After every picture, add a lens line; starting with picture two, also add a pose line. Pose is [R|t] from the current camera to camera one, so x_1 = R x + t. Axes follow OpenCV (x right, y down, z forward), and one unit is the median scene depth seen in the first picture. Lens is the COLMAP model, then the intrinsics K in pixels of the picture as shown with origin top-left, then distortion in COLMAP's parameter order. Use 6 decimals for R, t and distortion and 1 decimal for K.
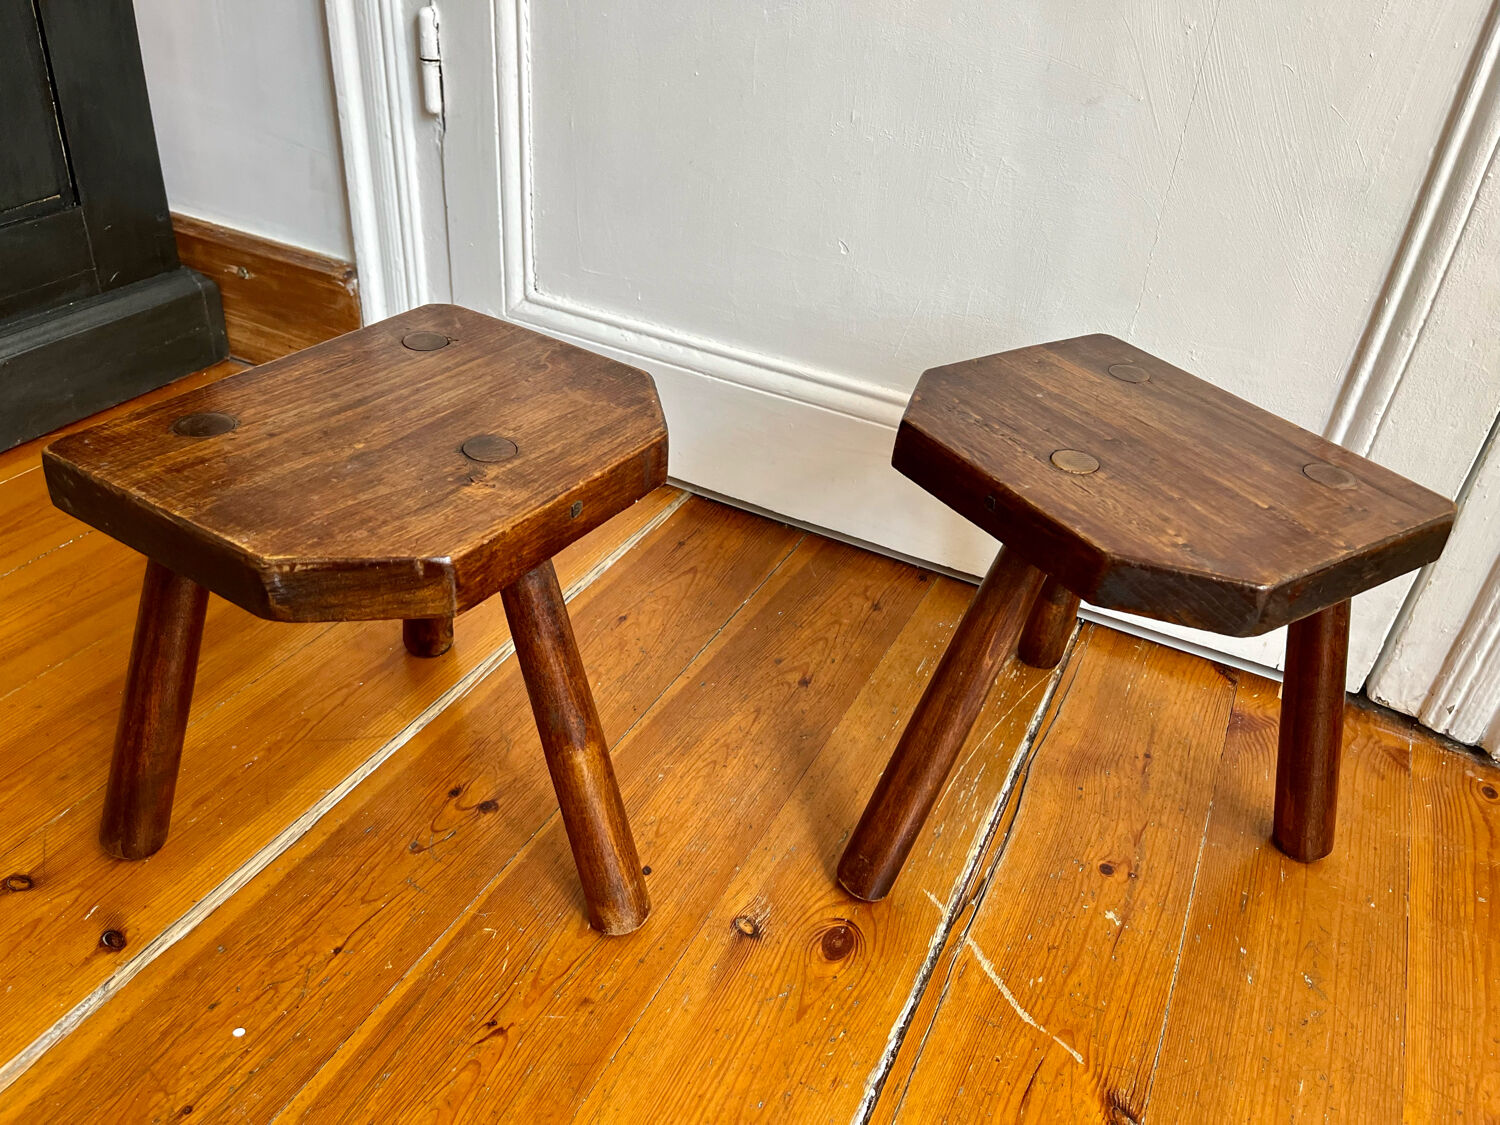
lens RADIAL K [[1144.6, 0, 737.0], [0, 1144.6, 580.1], [0, 0, 1]] dist [0.054026, -0.082732]
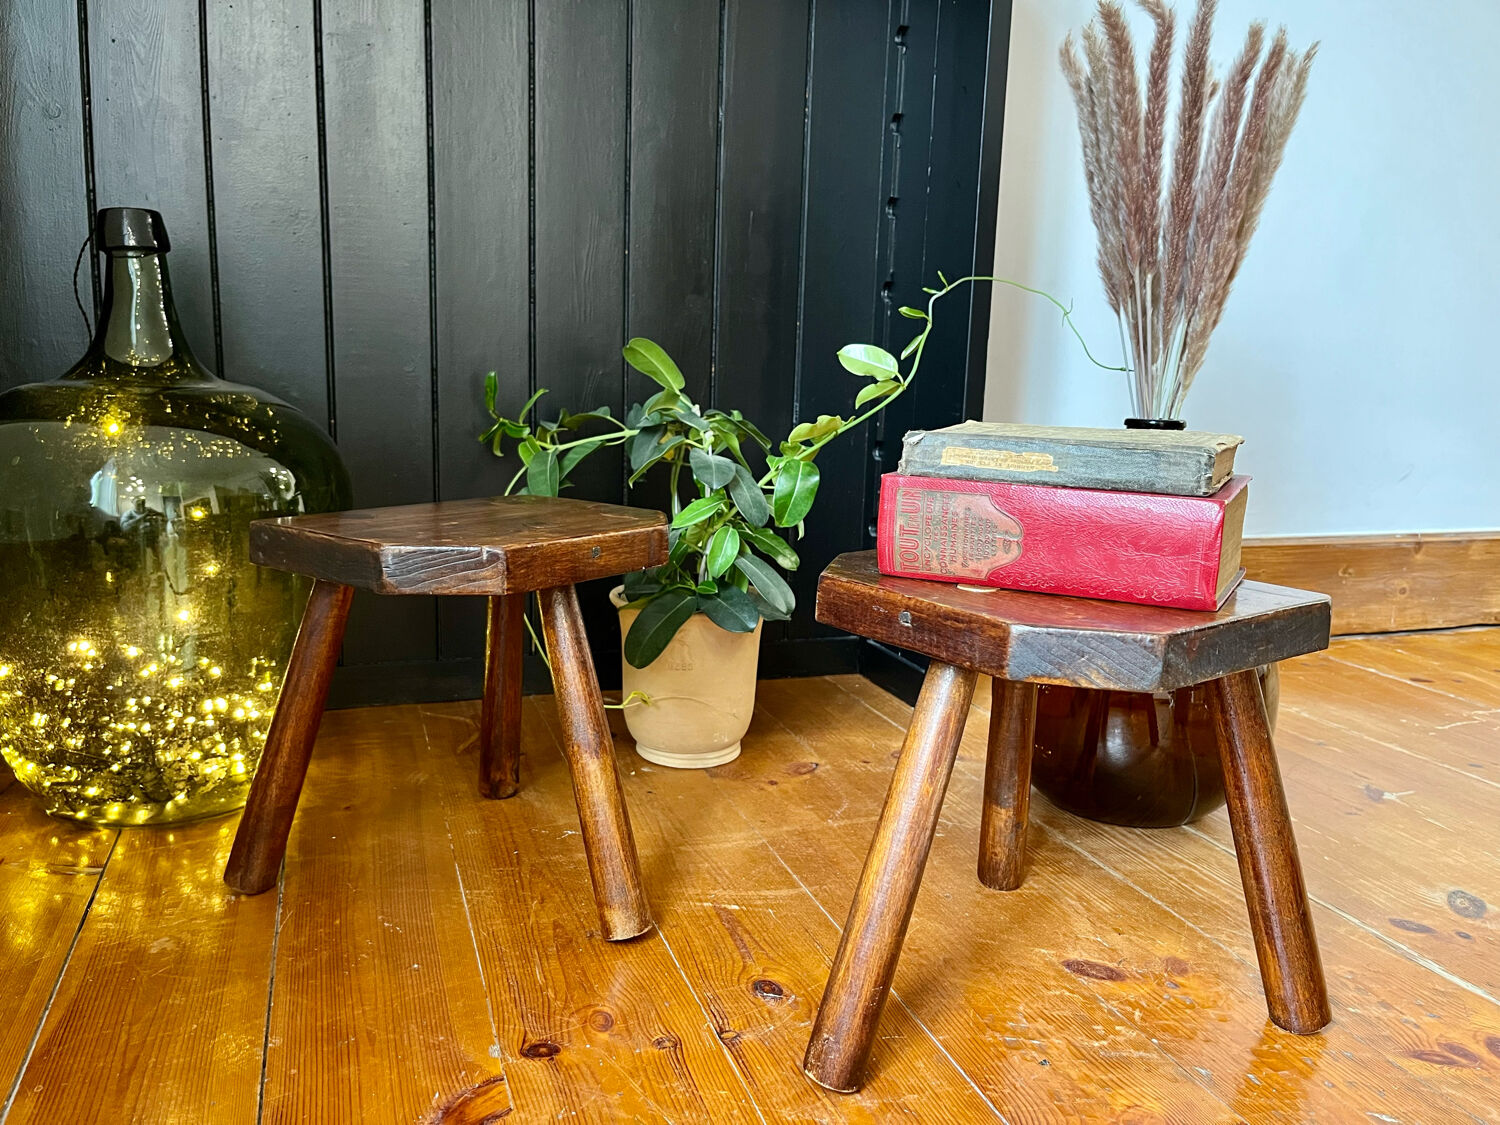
lens RADIAL K [[1144.6, 0, 748.6], [0, 1144.6, 574.4], [0, 0, 1]] dist [0.054026, -0.082732]
pose [[0.995730, -0.041162, -0.082625, 0.168675], [0.003776, 0.912491, -0.409079, 0.551956], [0.092233, 0.407021, 0.908750, -0.280975]]
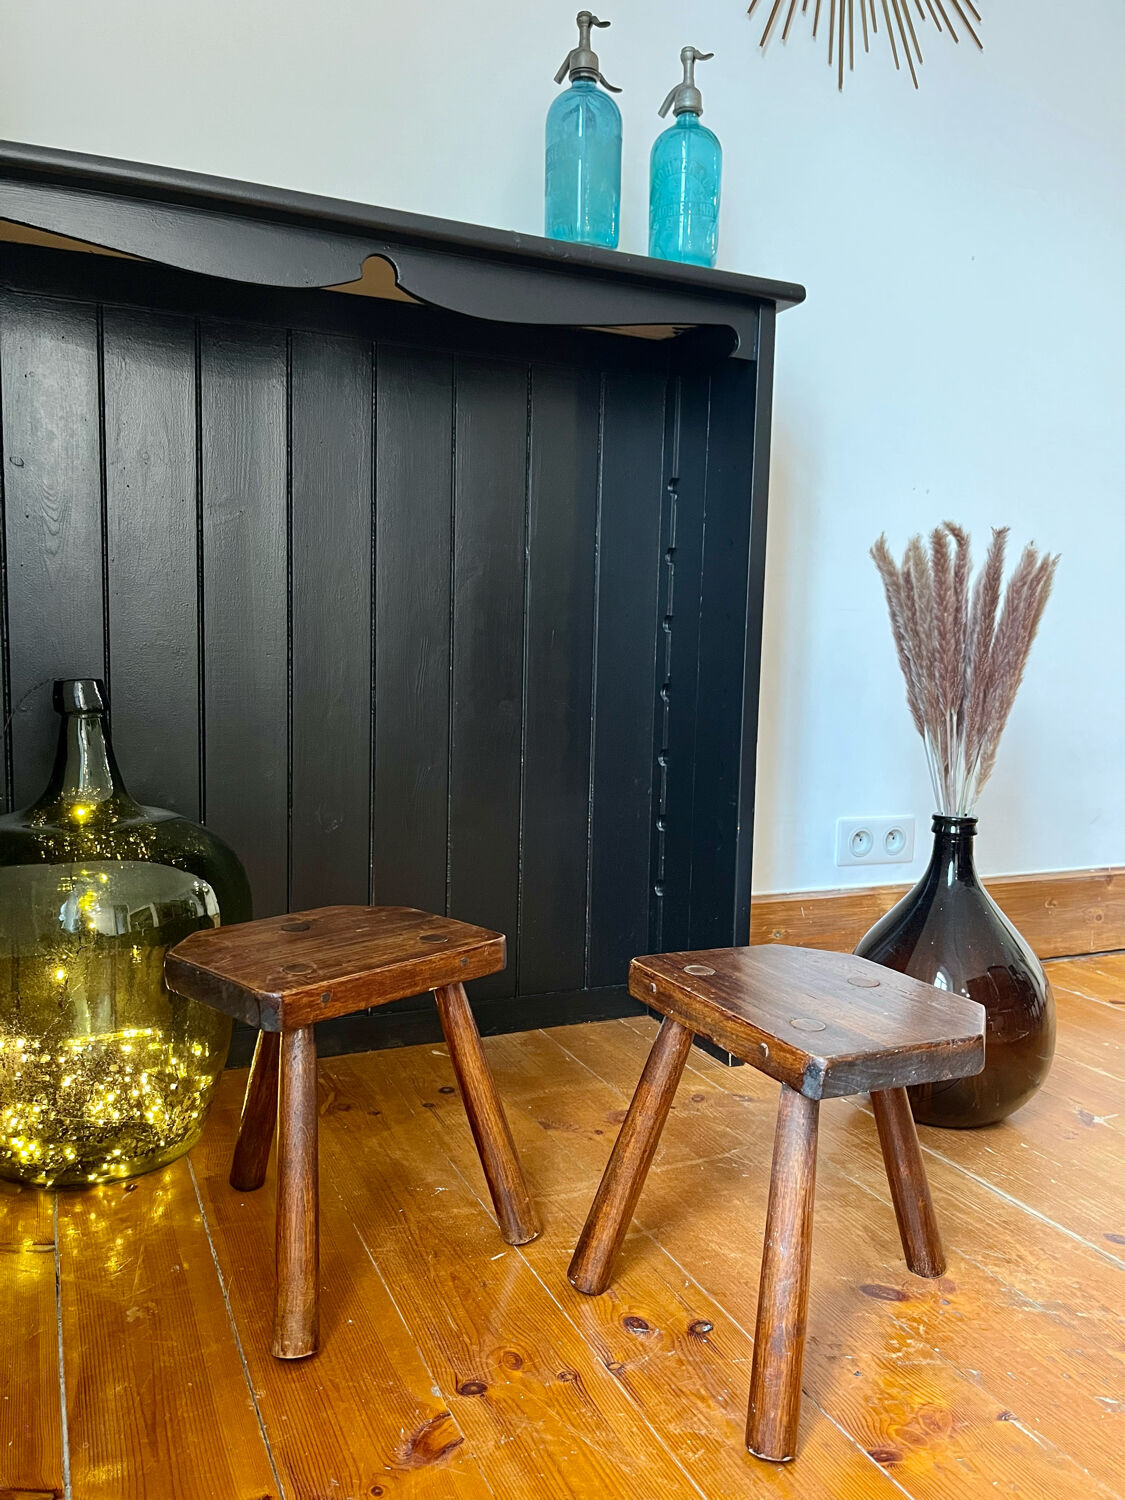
lens RADIAL K [[1144.6, 0, 562.4], [0, 1144.6, 758.9], [0, 0, 1]] dist [0.054026, -0.082732]
pose [[0.997863, -0.065273, 0.003054, -0.003247], [0.058828, 0.877040, -0.476803, 0.516068], [0.028444, 0.475963, 0.879005, -0.765355]]
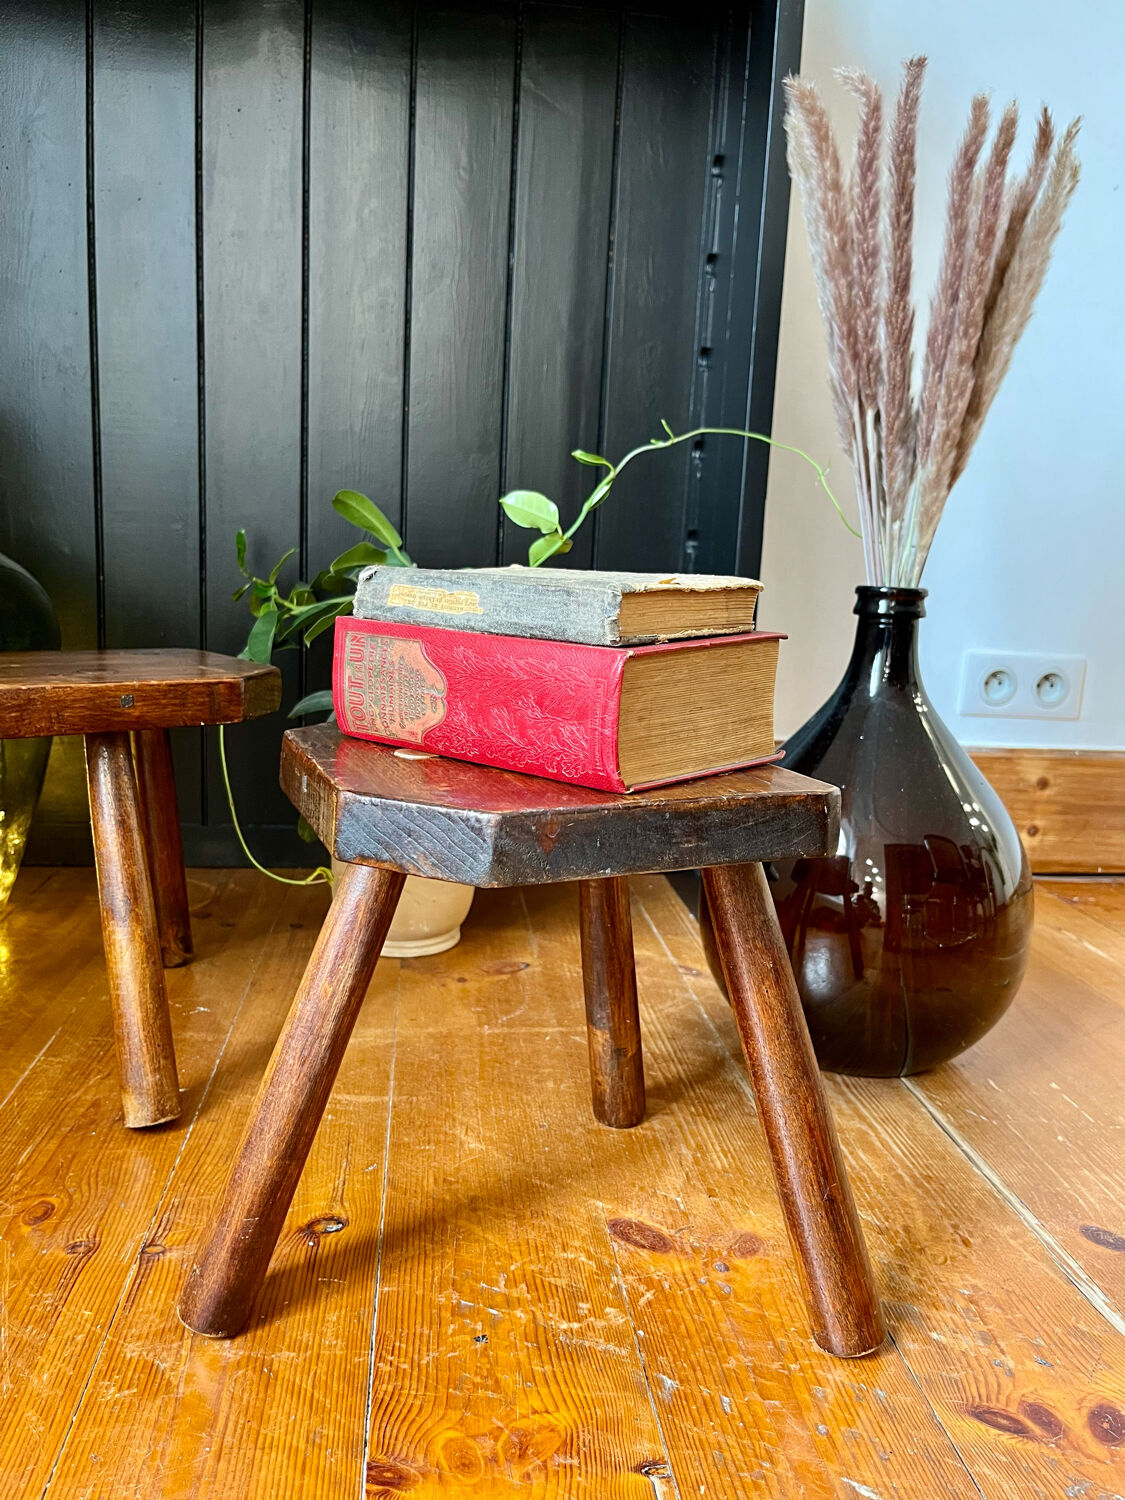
lens RADIAL K [[1144.6, 0, 568.7], [0, 1144.6, 760.4], [0, 0, 1]] dist [0.054026, -0.082732]
pose [[0.954886, 0.012814, -0.296698, 0.735561], [-0.138252, 0.903386, -0.405931, 0.465646], [0.262831, 0.428637, 0.864402, 0.015597]]
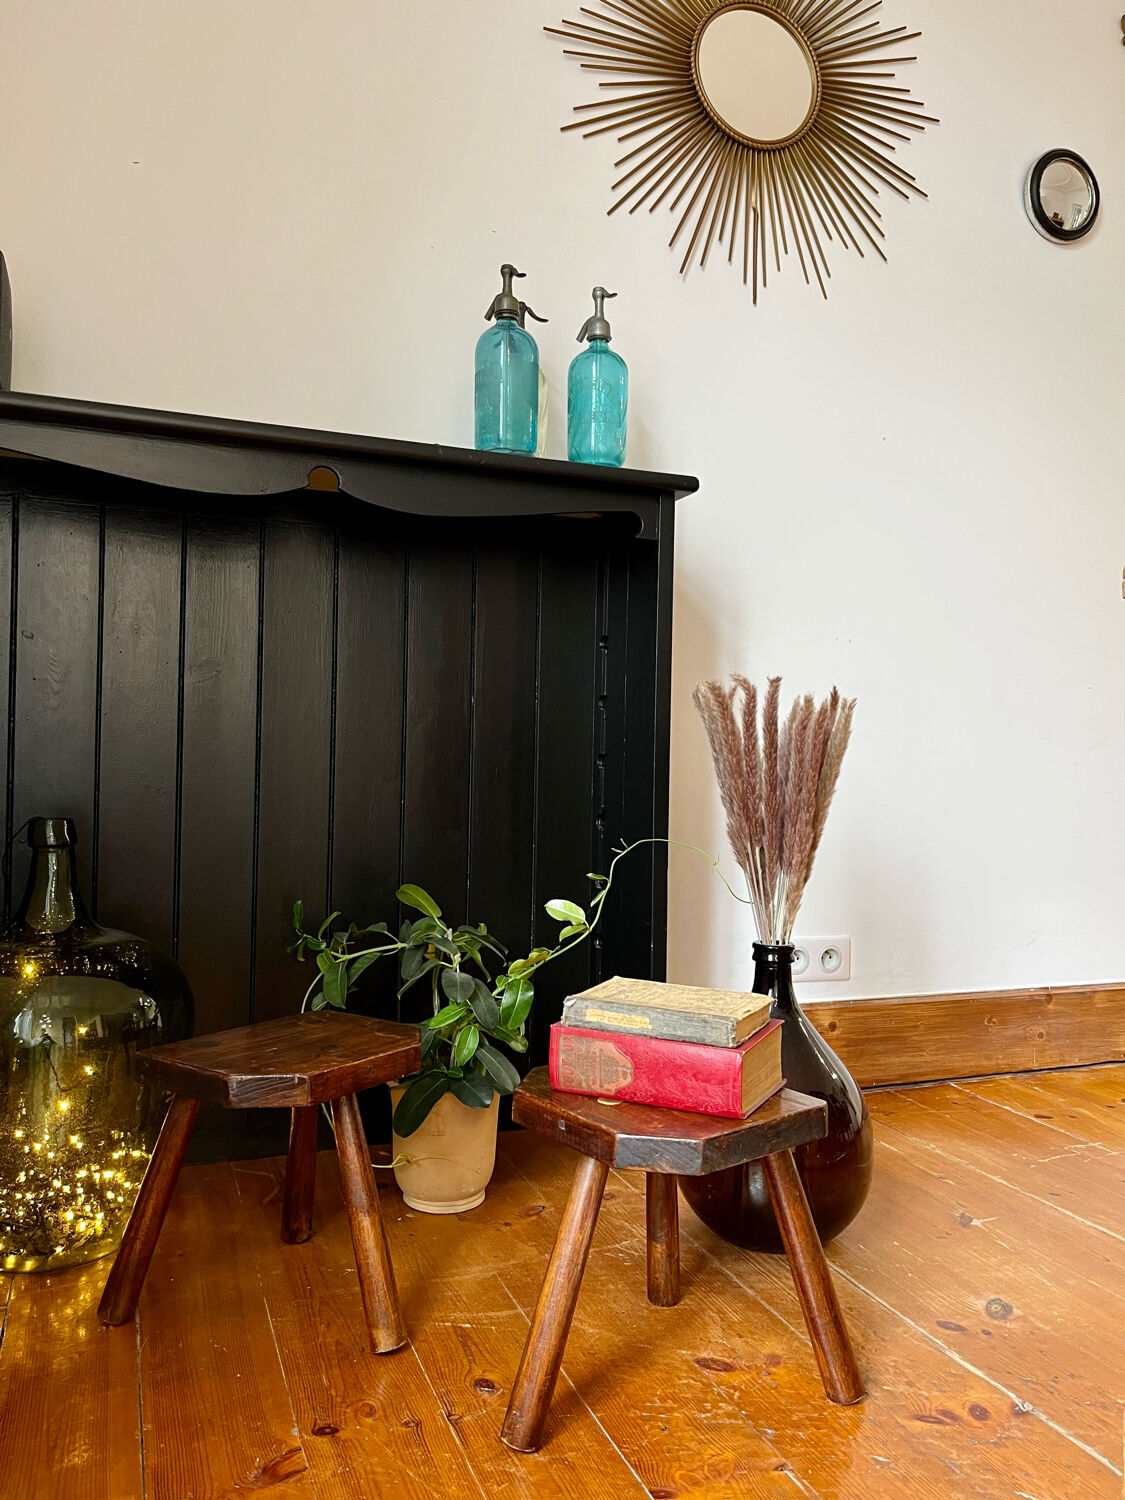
lens RADIAL K [[1144.6, 0, 575.8], [0, 1144.6, 746.8], [0, 0, 1]] dist [0.054026, -0.082732]
pose [[0.996731, -0.069230, -0.041644, 0.373159], [0.032700, 0.817052, -0.575636, 0.693669], [0.073876, 0.572393, 0.816645, -1.070899]]
